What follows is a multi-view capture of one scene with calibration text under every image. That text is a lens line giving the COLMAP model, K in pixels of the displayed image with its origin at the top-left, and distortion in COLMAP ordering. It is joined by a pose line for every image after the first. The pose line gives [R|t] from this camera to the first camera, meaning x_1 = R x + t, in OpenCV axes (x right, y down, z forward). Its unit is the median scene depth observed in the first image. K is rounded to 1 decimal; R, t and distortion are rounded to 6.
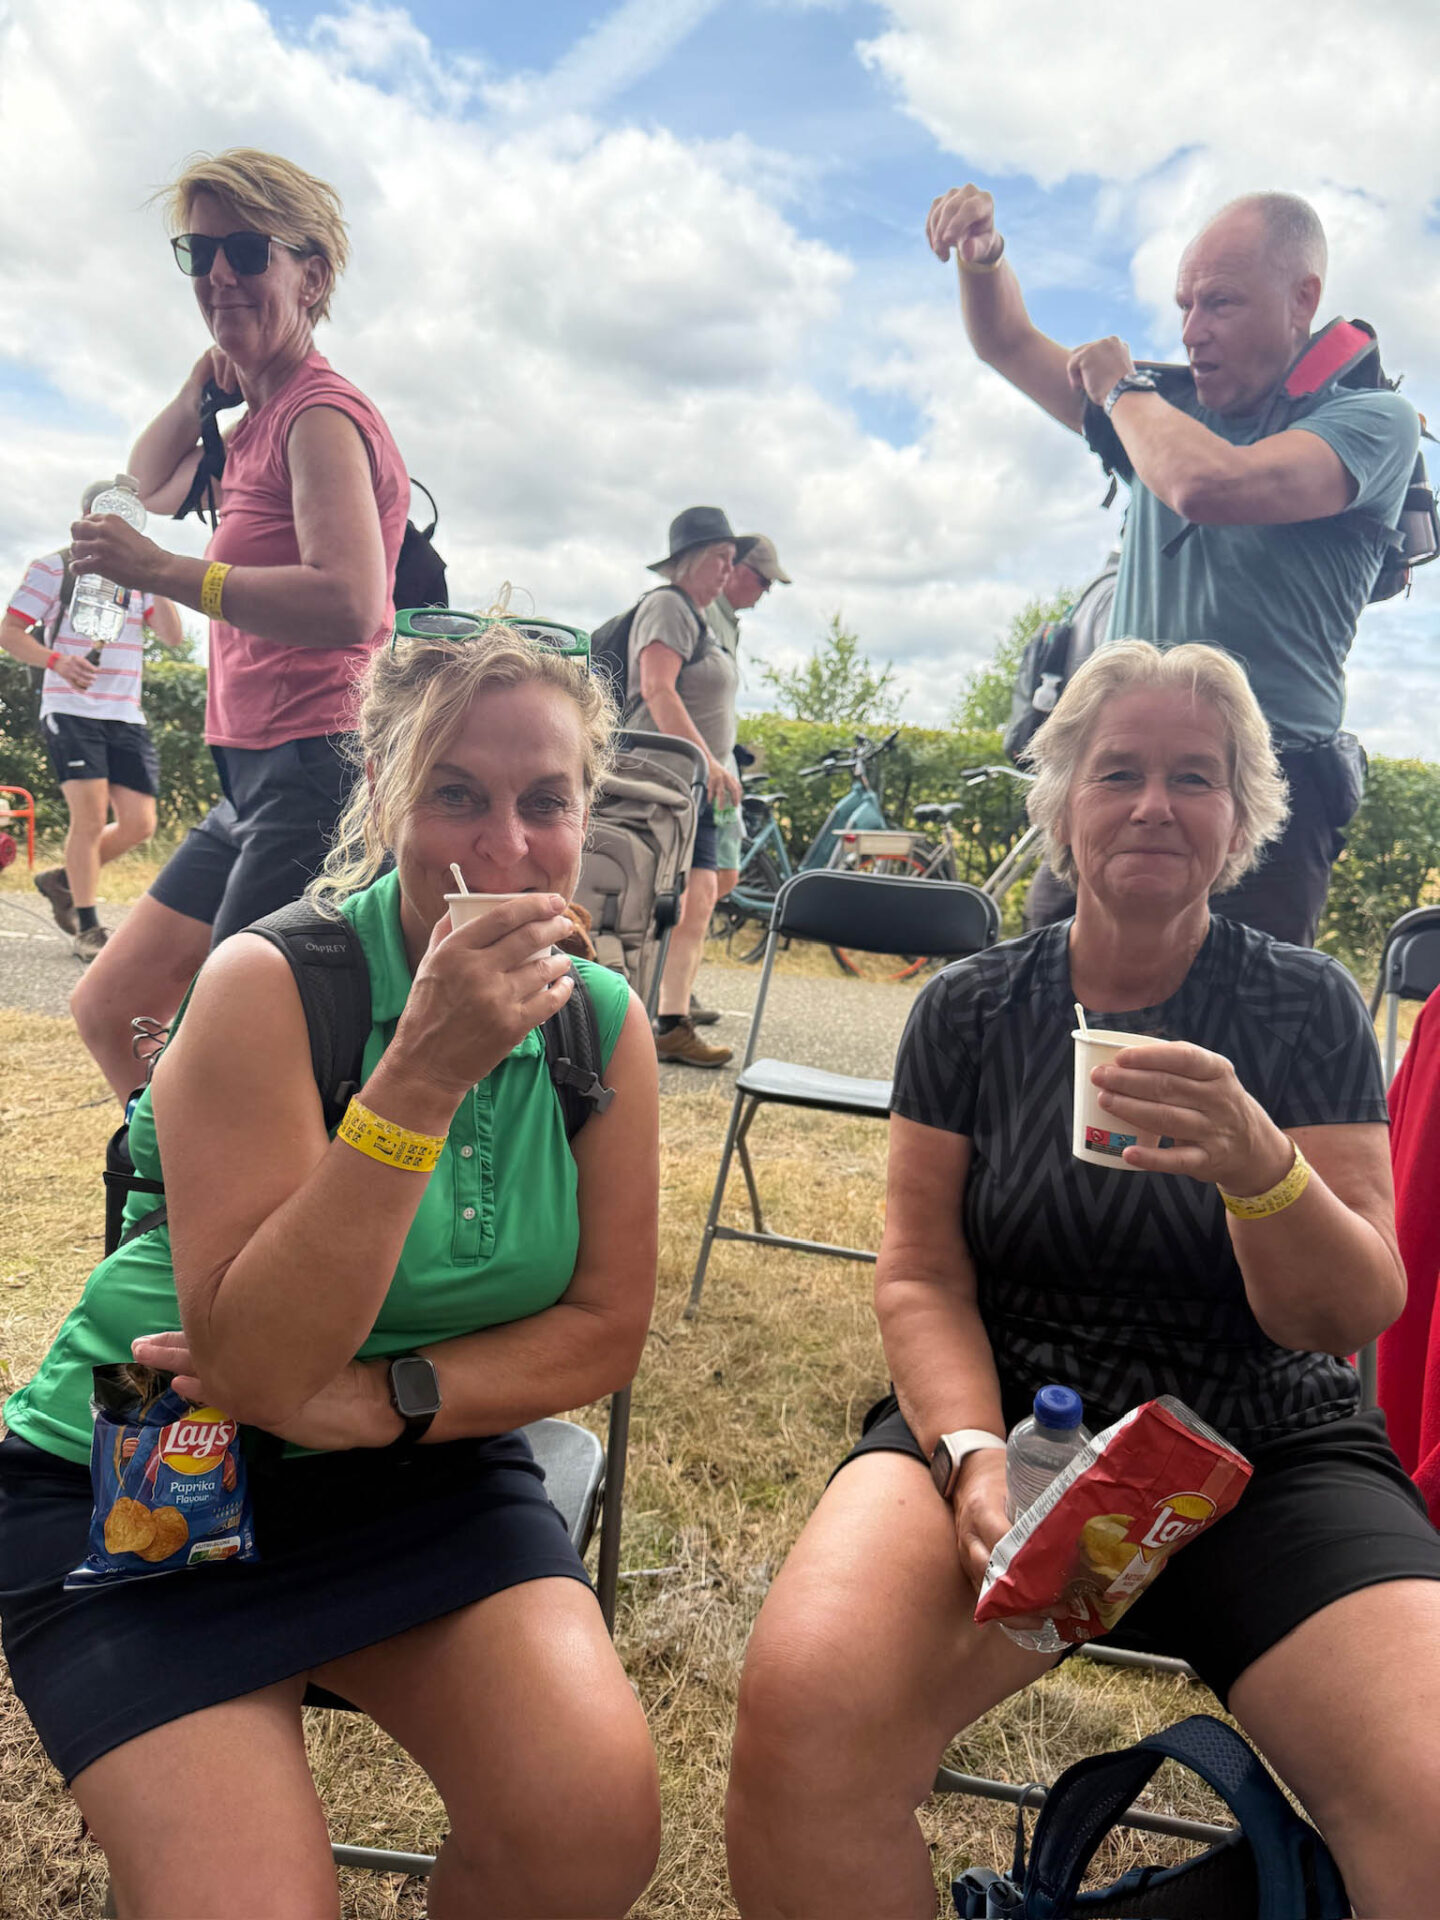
lens RADIAL K [[1343.2, 0, 716.8], [0, 1343.2, 958.3], [0, 0, 1]] dist [0.023016, -0.003982]
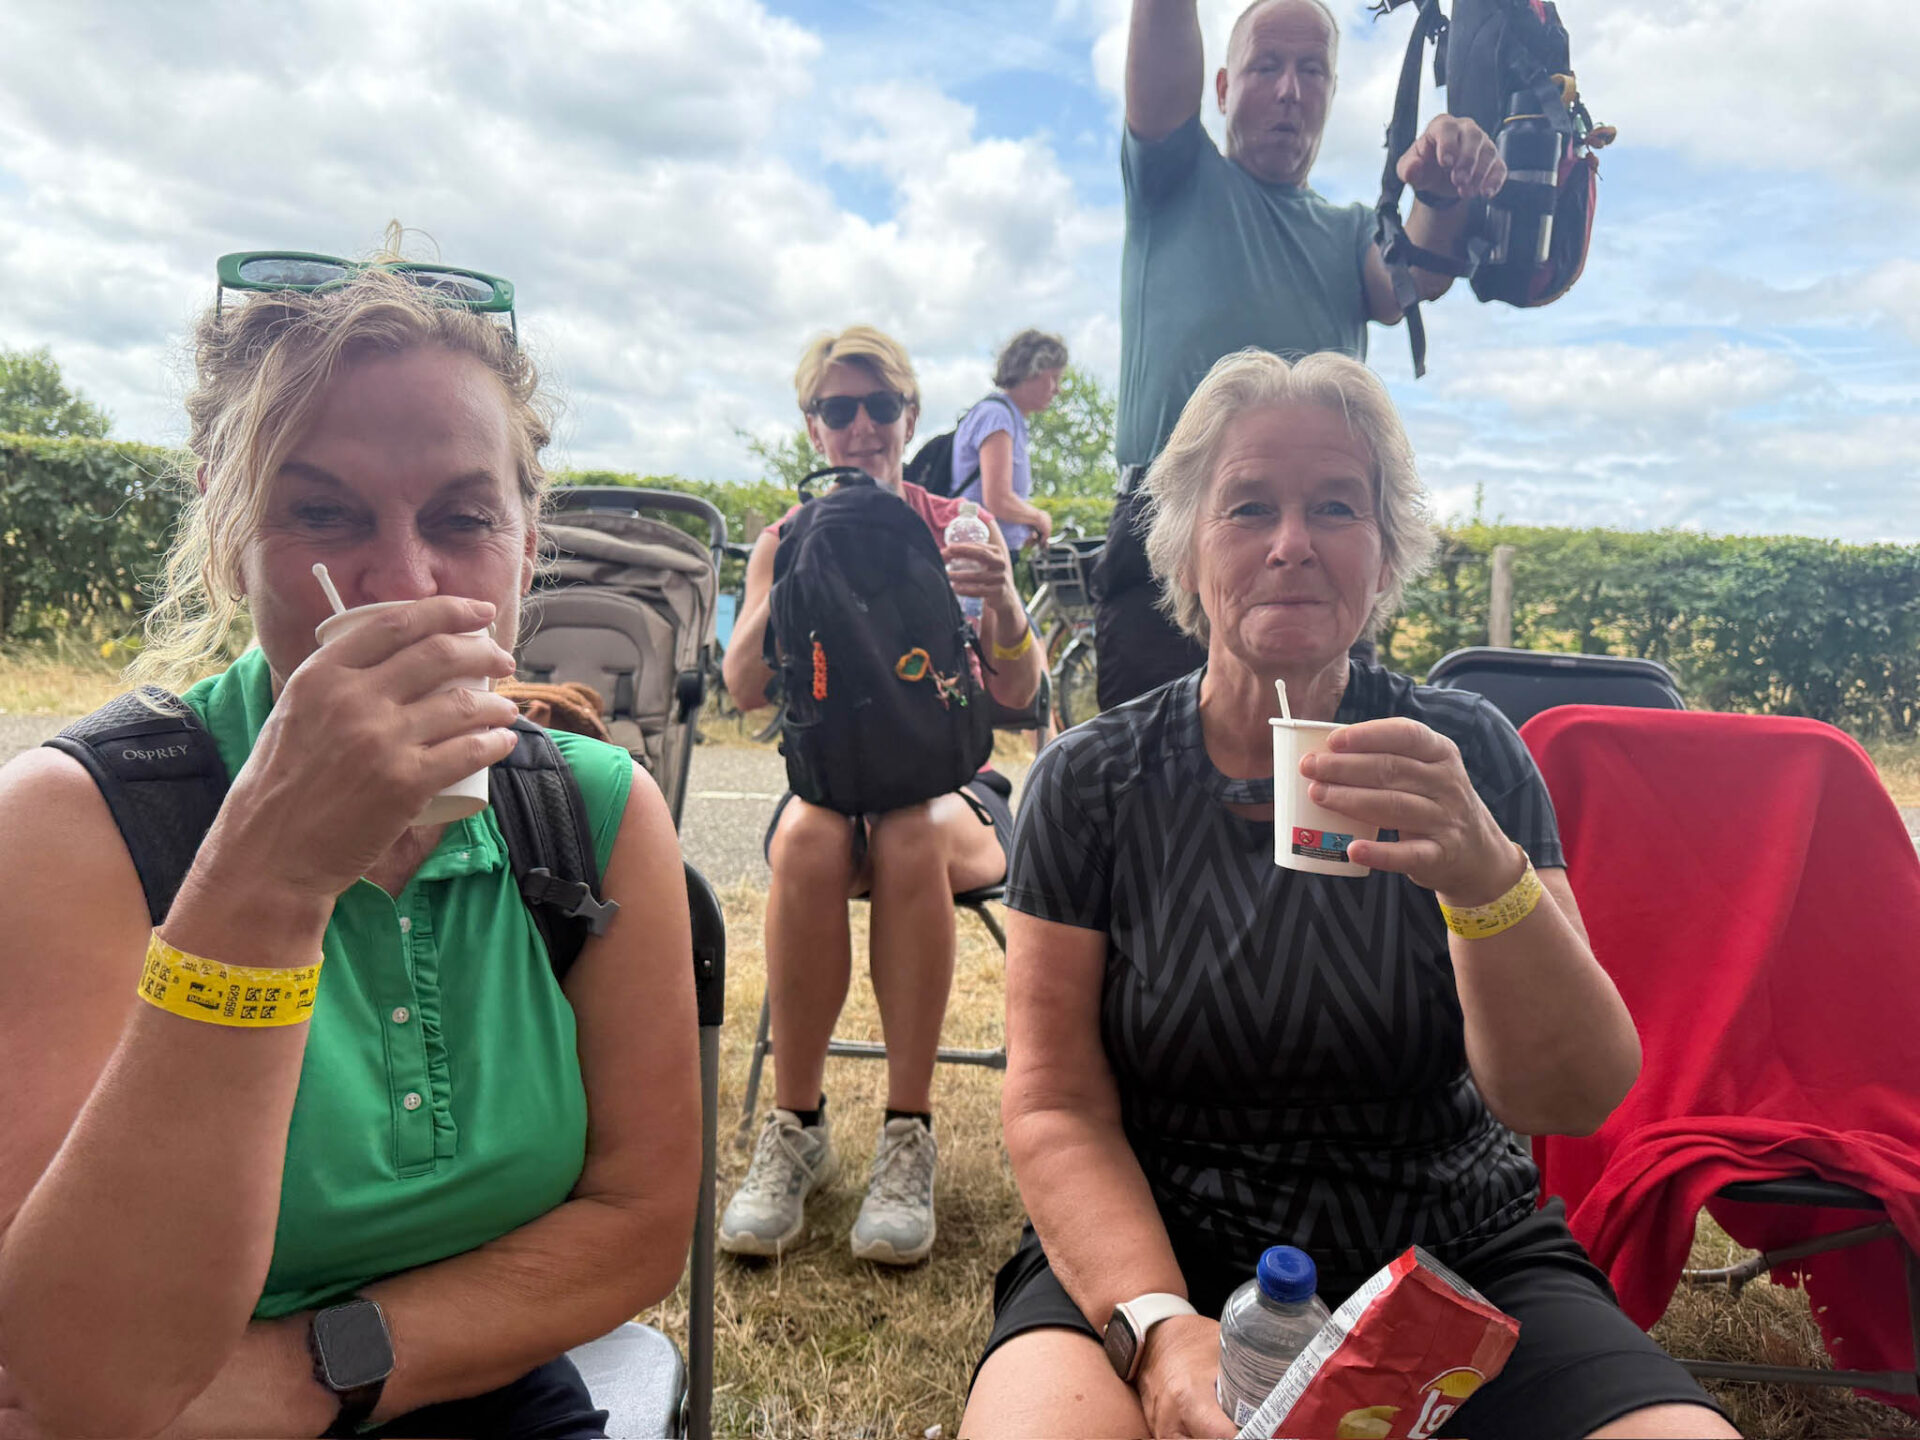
lens RADIAL K [[1315.2, 0, 963.4], [0, 1315.2, 705.7], [0, 0, 1]] dist [0.020525, -0.002593]
pose [[0.980178, -0.049865, 0.191739, -0.041572], [0.053633, 0.998455, -0.014505, -0.003026], [-0.190720, 0.024501, 0.981339, 0.149557]]
